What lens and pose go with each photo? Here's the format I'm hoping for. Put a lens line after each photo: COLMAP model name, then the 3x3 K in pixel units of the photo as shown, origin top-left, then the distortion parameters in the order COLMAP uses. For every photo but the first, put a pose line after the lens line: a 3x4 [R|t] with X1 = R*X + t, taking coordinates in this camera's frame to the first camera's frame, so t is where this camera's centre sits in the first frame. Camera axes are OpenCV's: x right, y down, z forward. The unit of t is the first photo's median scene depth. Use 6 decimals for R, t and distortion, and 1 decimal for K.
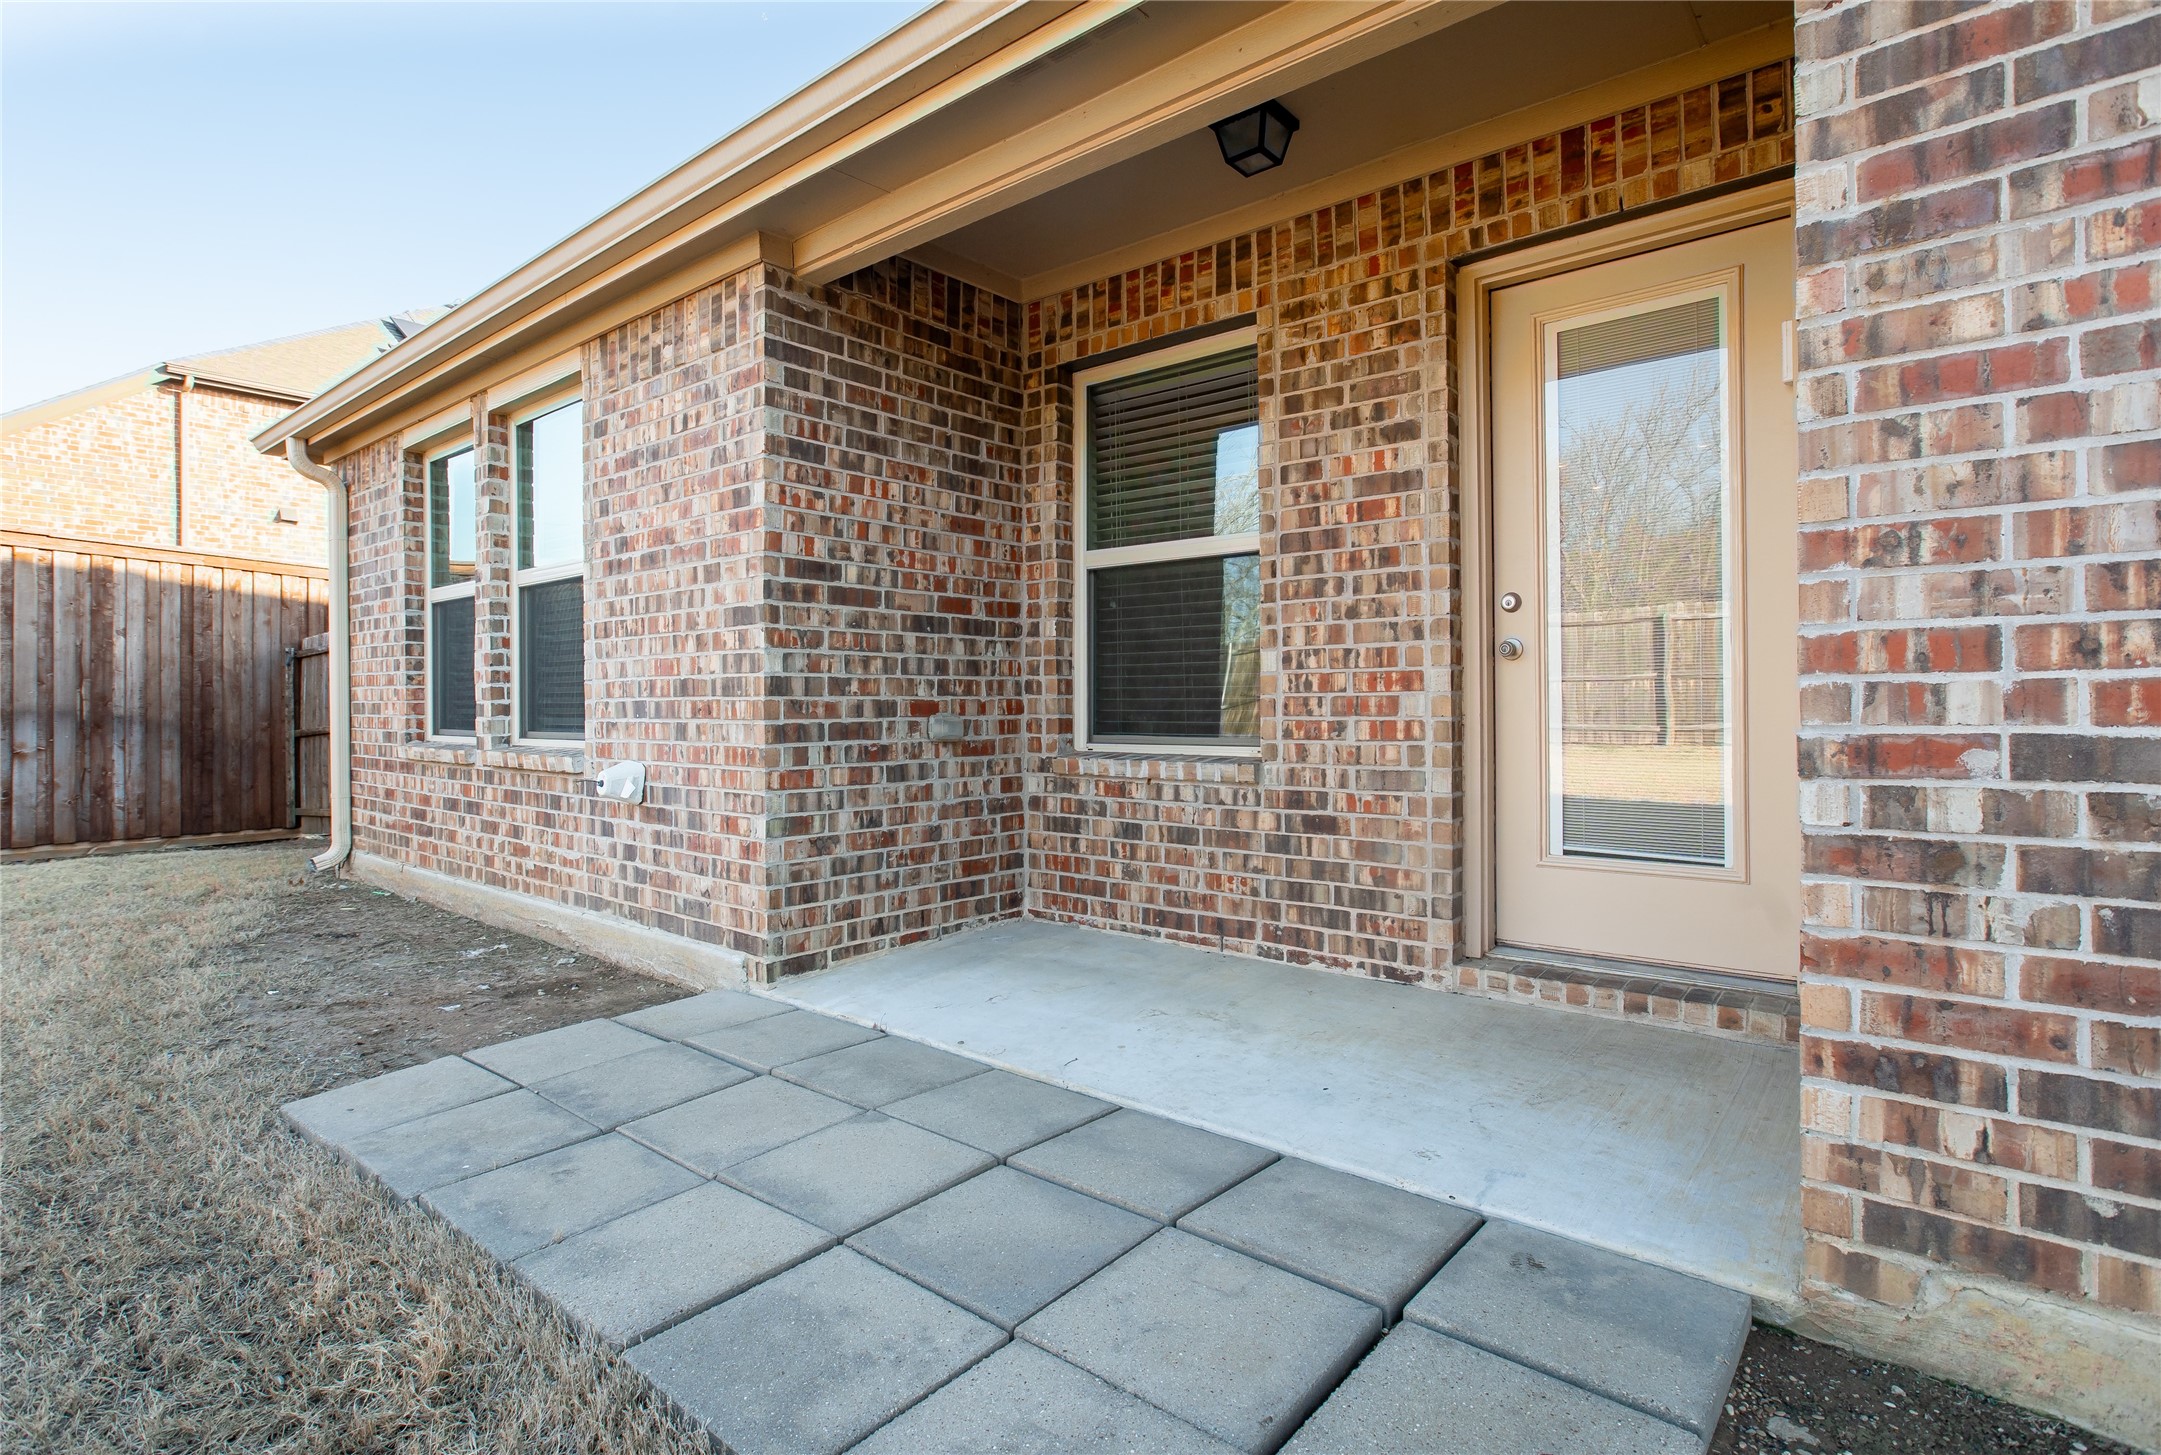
lens RADIAL K [[1059.4, 0, 1073.3], [0, 1059.4, 715.1], [0, 0, 1]] dist [-0.002995, 0.007625]
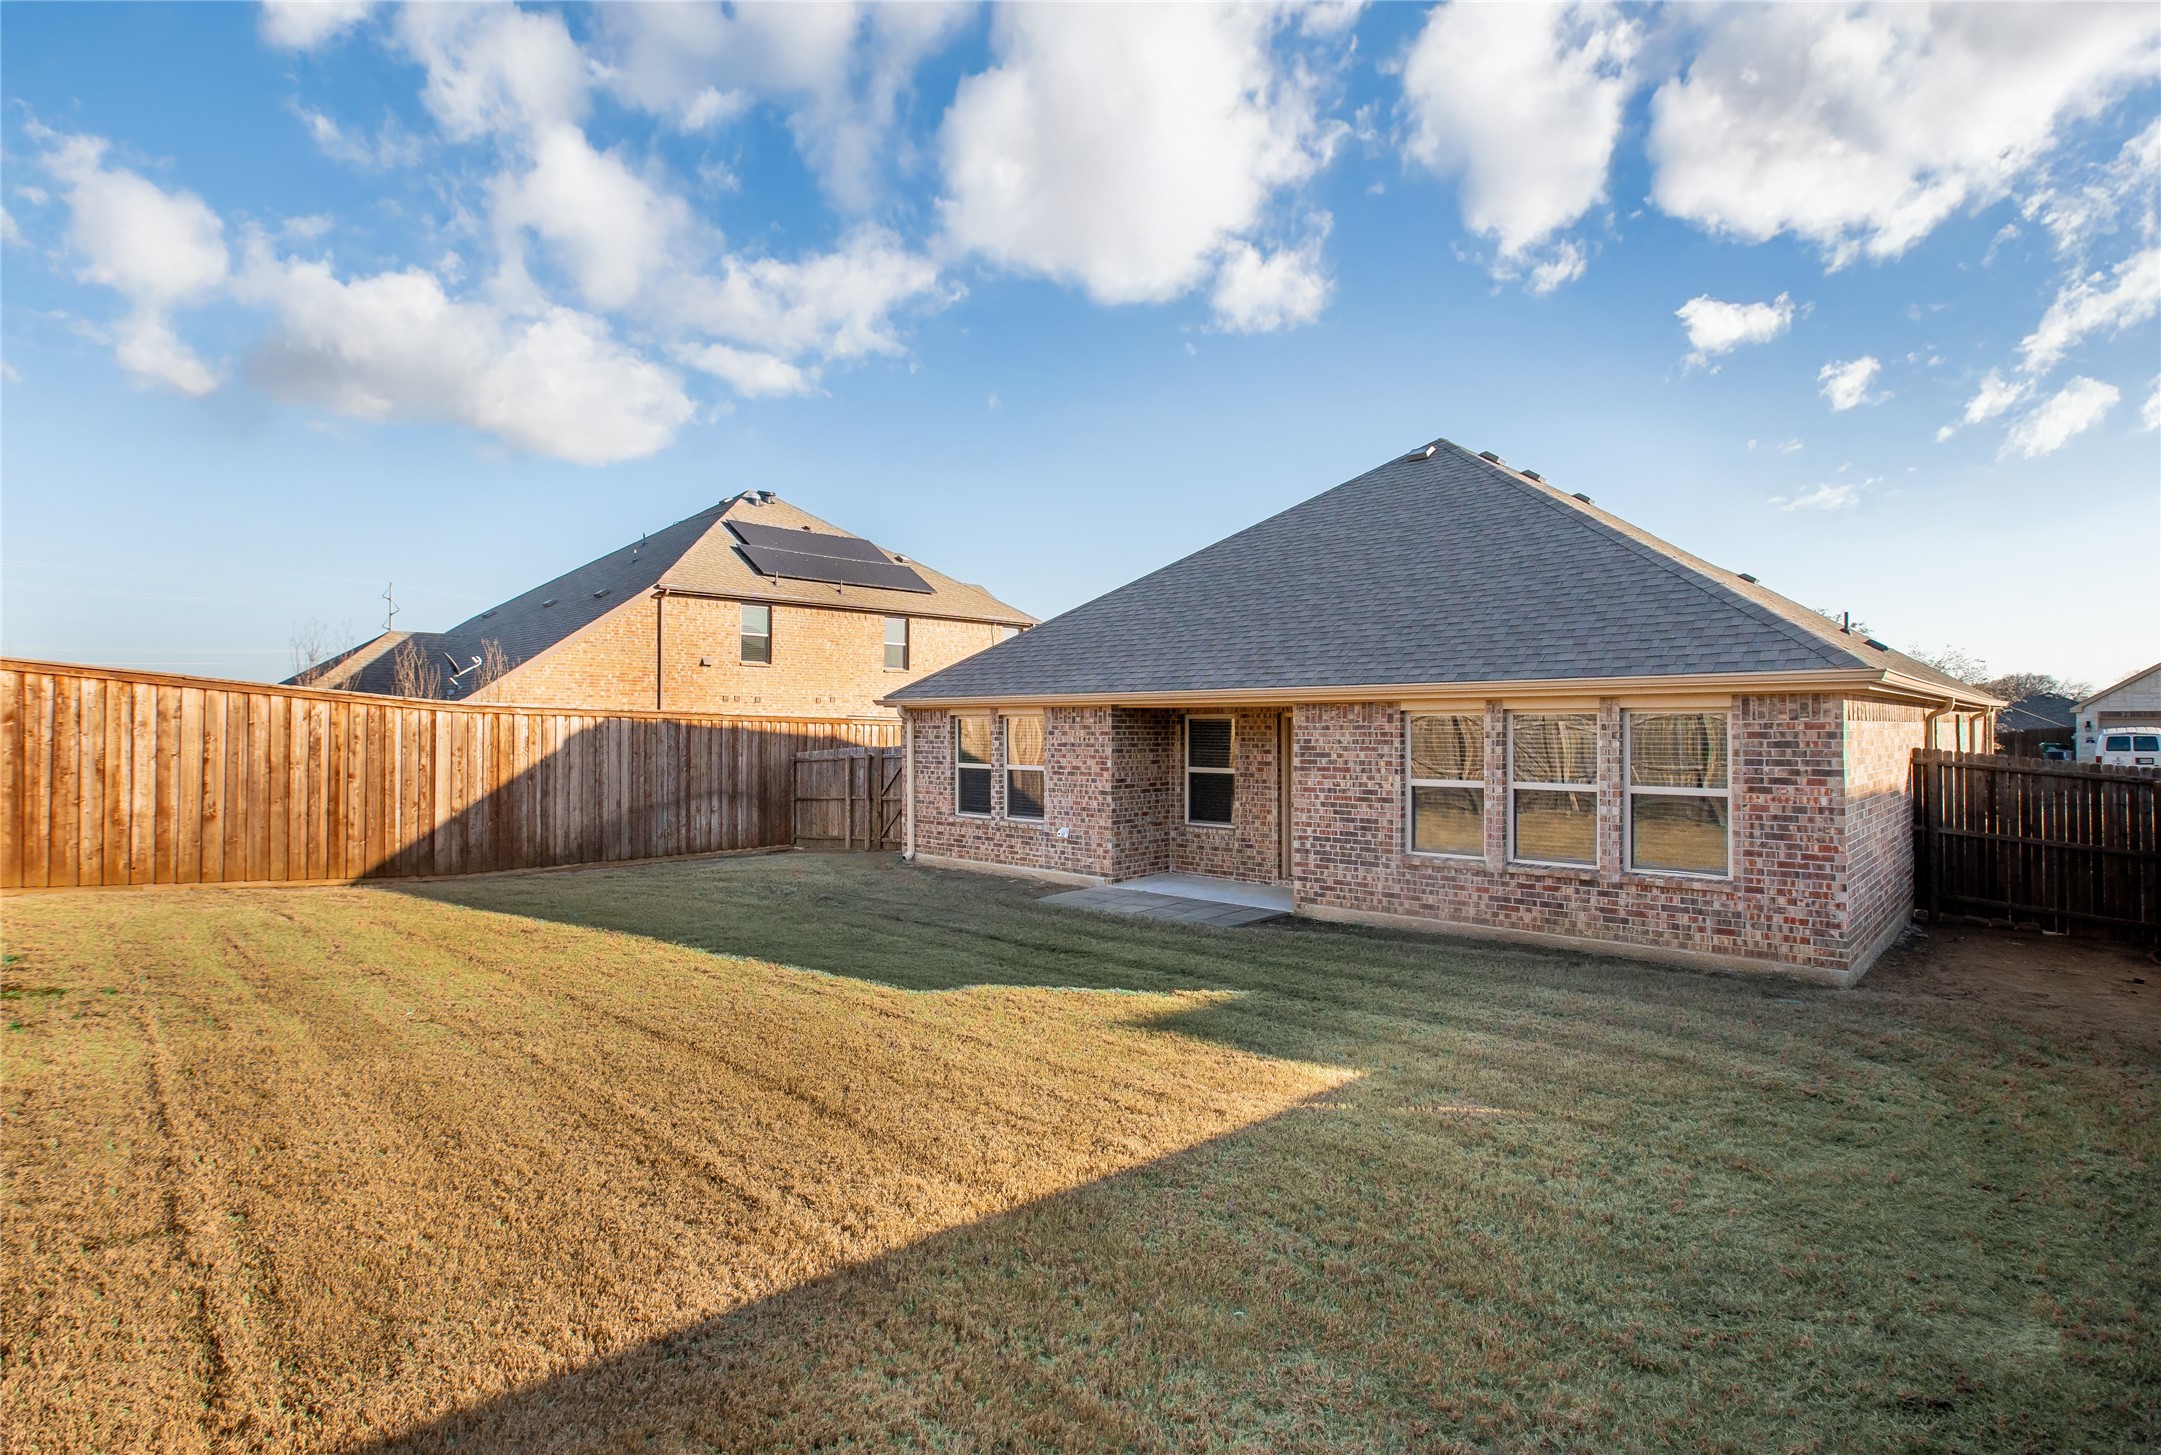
lens RADIAL K [[1059.4, 0, 1088.6], [0, 1059.4, 726.6], [0, 0, 1]] dist [-0.002995, 0.007625]
pose [[0.998975, 0.003258, -0.045146, -0.173501], [-0.003645, 0.999957, -0.008492, -0.279935], [0.045116, 0.008648, 0.998944, -2.711717]]
